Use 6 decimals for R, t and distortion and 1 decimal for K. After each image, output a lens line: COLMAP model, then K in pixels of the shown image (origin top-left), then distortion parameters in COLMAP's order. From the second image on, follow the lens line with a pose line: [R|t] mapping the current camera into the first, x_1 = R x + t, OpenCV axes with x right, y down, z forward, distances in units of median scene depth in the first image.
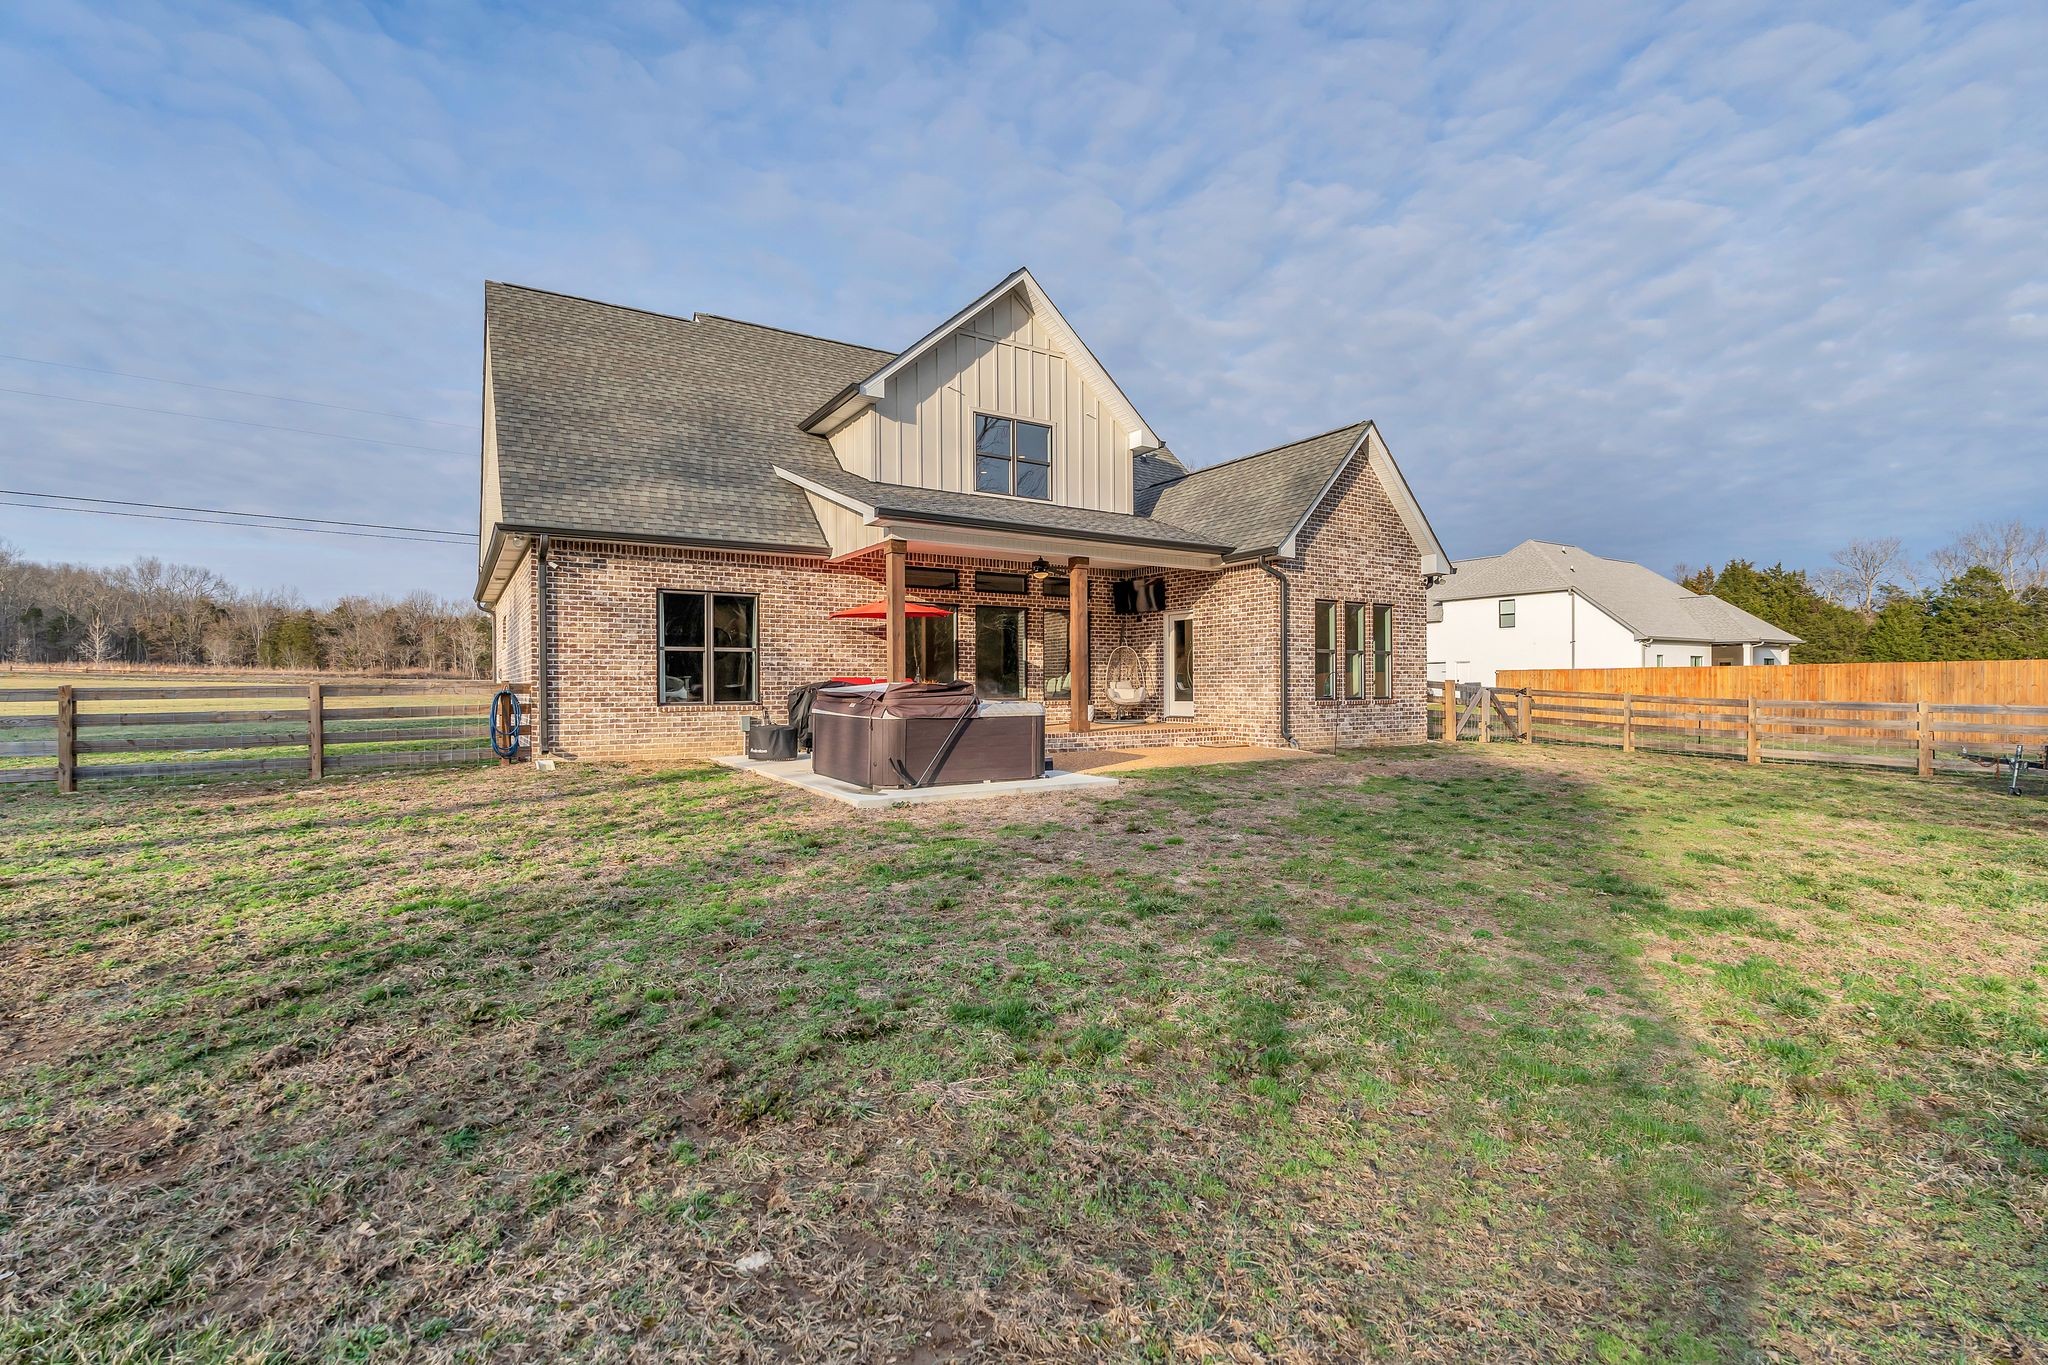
lens RADIAL K [[878.0, 0, 1027.0], [0, 878.0, 682.3], [0, 0, 1]] dist [-0.039545, 0.000597]
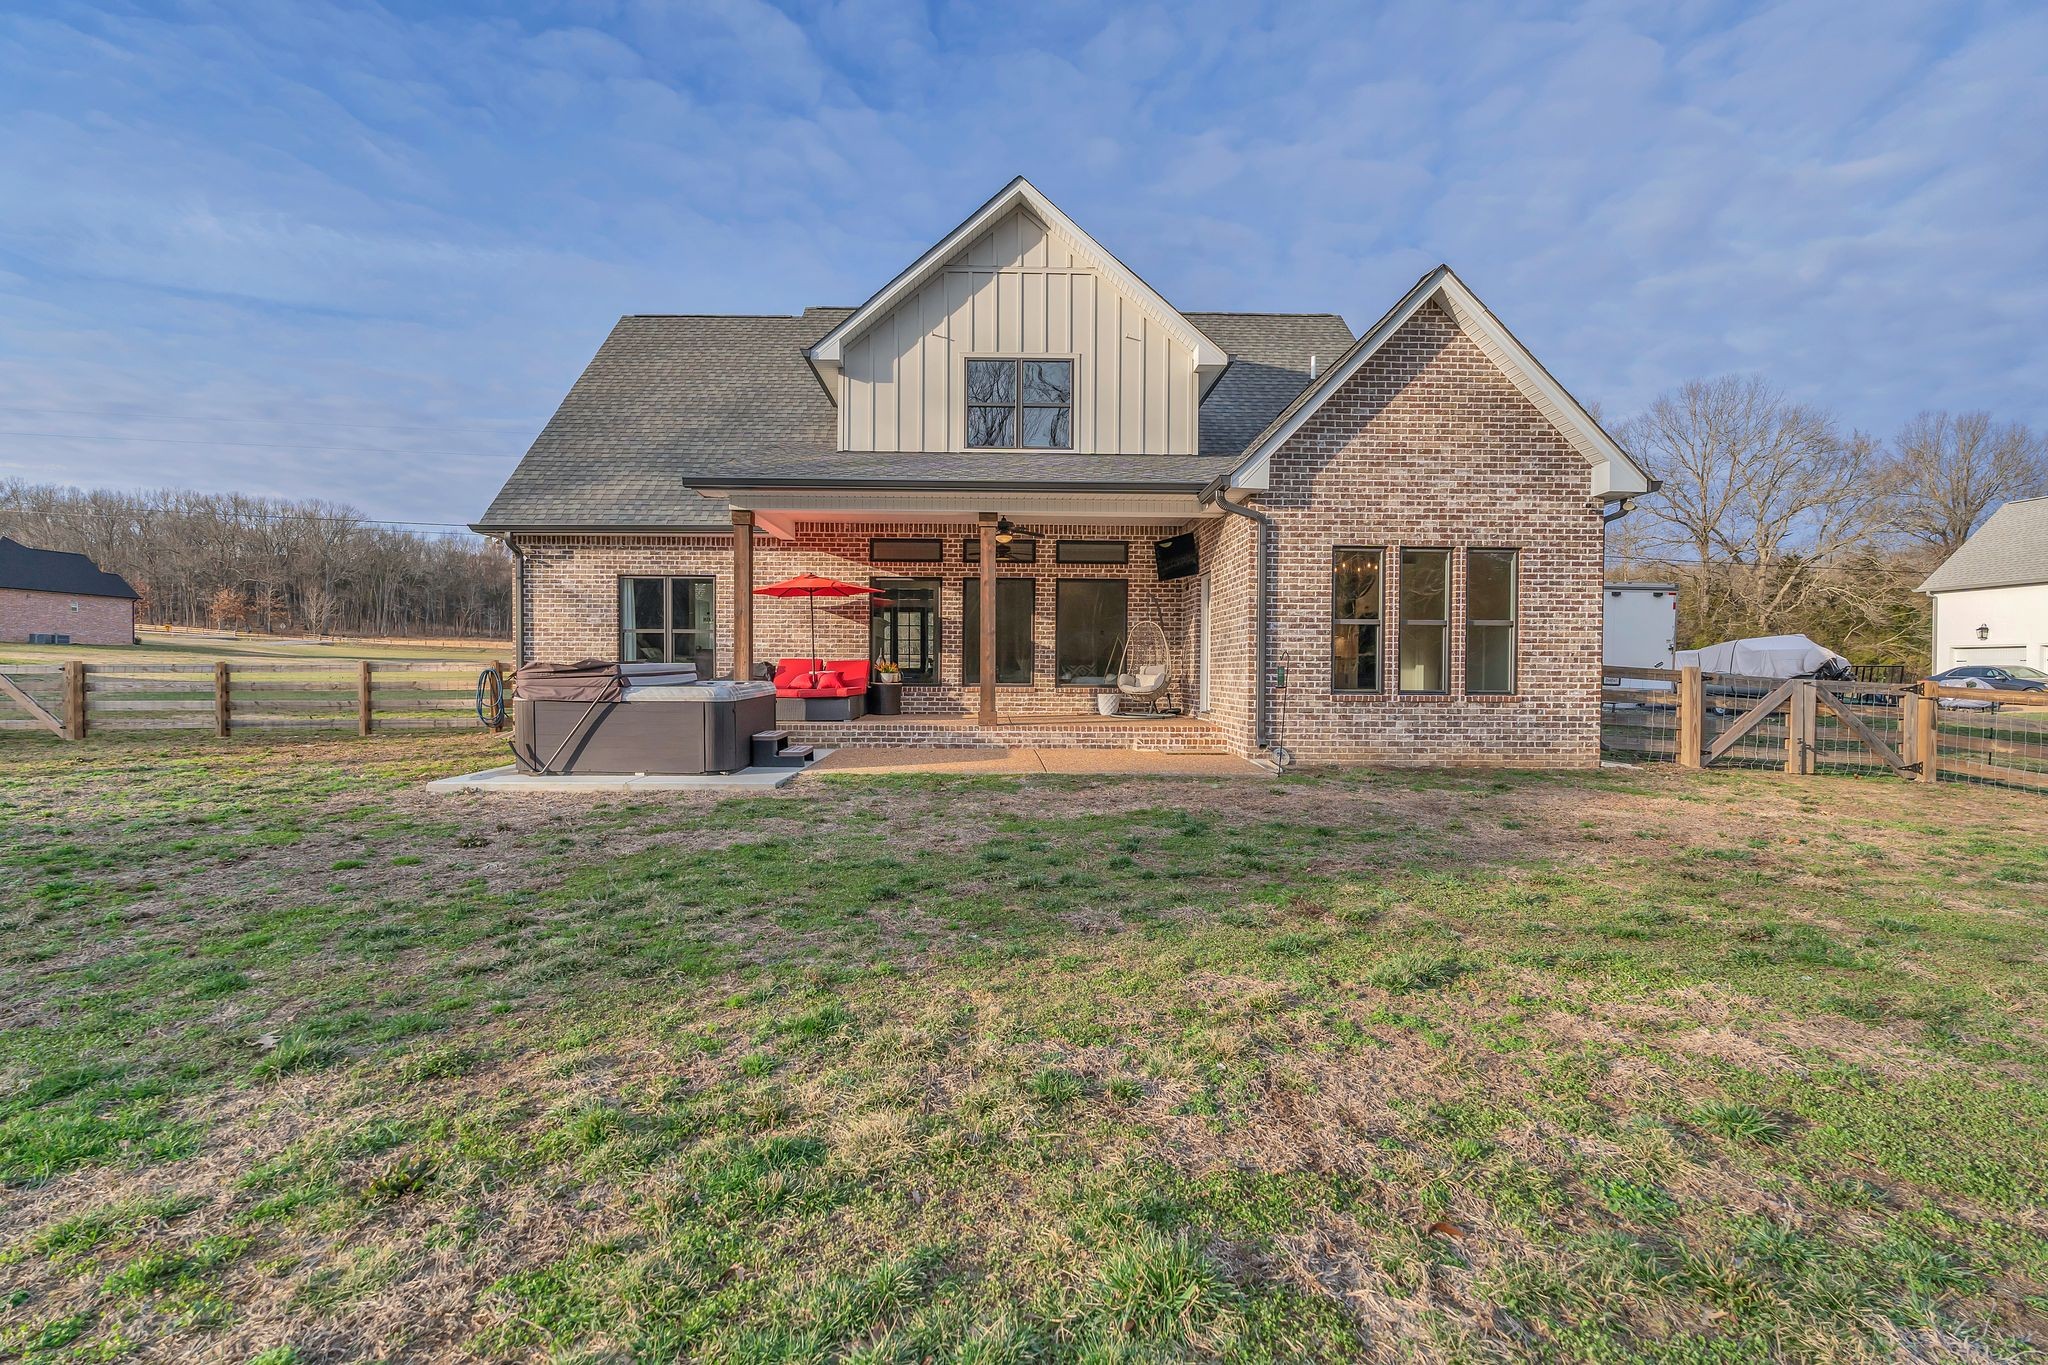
lens RADIAL K [[917.7, 0, 1024.3], [0, 917.7, 686.1], [0, 0, 1]] dist [-0.011979, 0.001550]
pose [[0.851926, 0.016284, -0.523408, 0.472210], [-0.008372, 0.999812, 0.017479, 0.004114], [0.523595, -0.010509, 0.851903, 0.238798]]
